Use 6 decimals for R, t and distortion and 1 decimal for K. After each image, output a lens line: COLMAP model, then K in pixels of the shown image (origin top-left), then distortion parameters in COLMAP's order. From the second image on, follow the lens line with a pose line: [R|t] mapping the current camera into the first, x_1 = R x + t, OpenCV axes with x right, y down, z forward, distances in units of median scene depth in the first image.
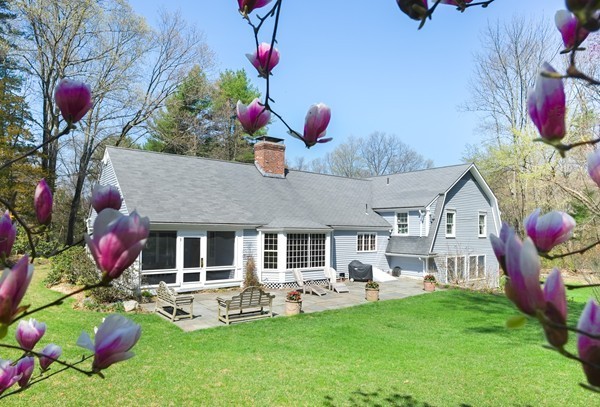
lens RADIAL K [[382.7, 0, 296.5], [0, 382.7, 203.4], [0, 0, 1]] dist [-0.005852, -0.003613]
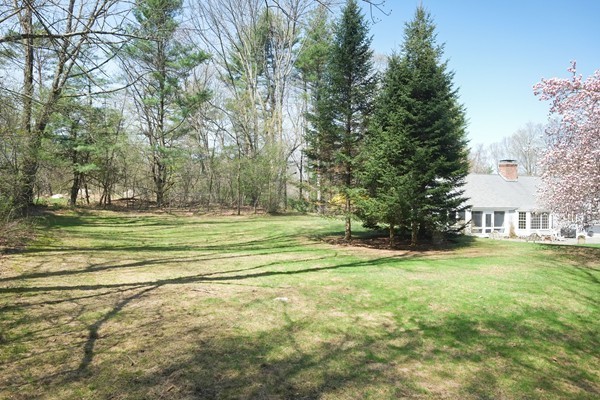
lens RADIAL K [[376.0, 0, 301.4], [0, 376.0, 202.4], [0, 0, 1]] dist [-0.001041, 0.001870]
pose [[0.935791, -0.004962, -0.352519, -0.472089], [0.025818, 0.998181, 0.054487, -0.120474], [0.351607, -0.060090, 0.934217, -1.359210]]
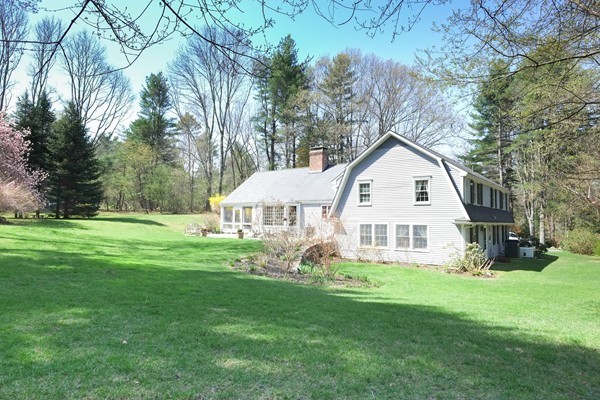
lens RADIAL K [[376.0, 0, 305.1], [0, 376.0, 201.4], [0, 0, 1]] dist [-0.001041, 0.001870]
pose [[0.274694, -0.058276, -0.959764, 1.767570], [0.057762, 0.997359, -0.044026, 0.145396], [0.959795, -0.043345, 0.277334, 0.685797]]
